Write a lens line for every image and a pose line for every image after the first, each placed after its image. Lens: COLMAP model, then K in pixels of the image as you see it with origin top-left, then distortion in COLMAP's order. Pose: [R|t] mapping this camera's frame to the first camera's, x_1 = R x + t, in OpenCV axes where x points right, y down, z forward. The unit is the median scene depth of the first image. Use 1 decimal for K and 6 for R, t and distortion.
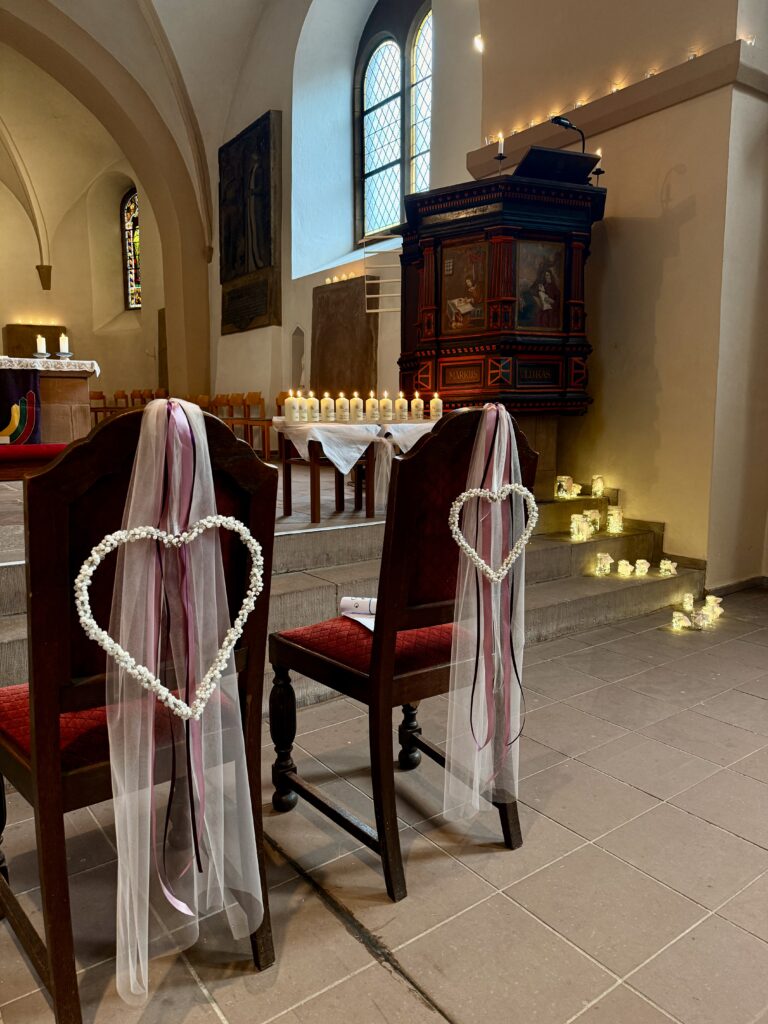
lens RADIAL K [[727.6, 0, 383.2], [0, 727.6, 512.1], [0, 0, 1]] dist [-0.003281, -0.000774]
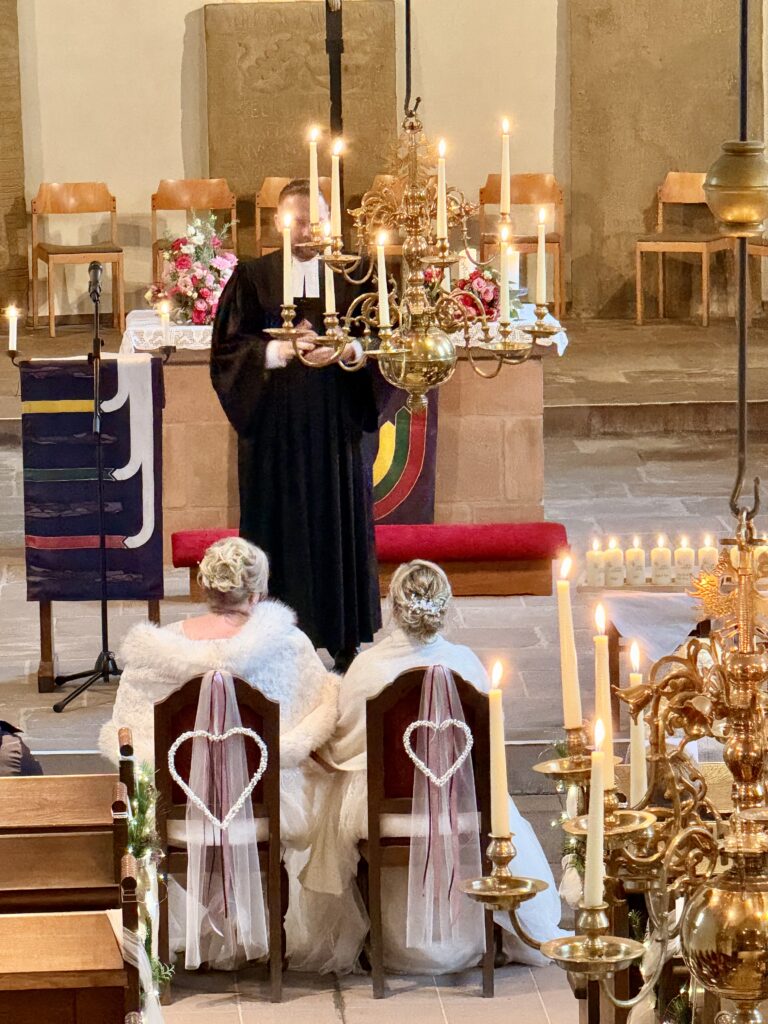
lens RADIAL K [[6025.3, 0, 384.0], [0, 6025.3, 511.9], [0, 0, 1]] dist [-0.641358, 0.000000]
pose [[0.830704, 0.070399, -0.552245, 2.728126], [-0.068915, 0.997346, 0.023474, -0.297614], [0.552432, 0.018558, 0.833351, -3.726707]]
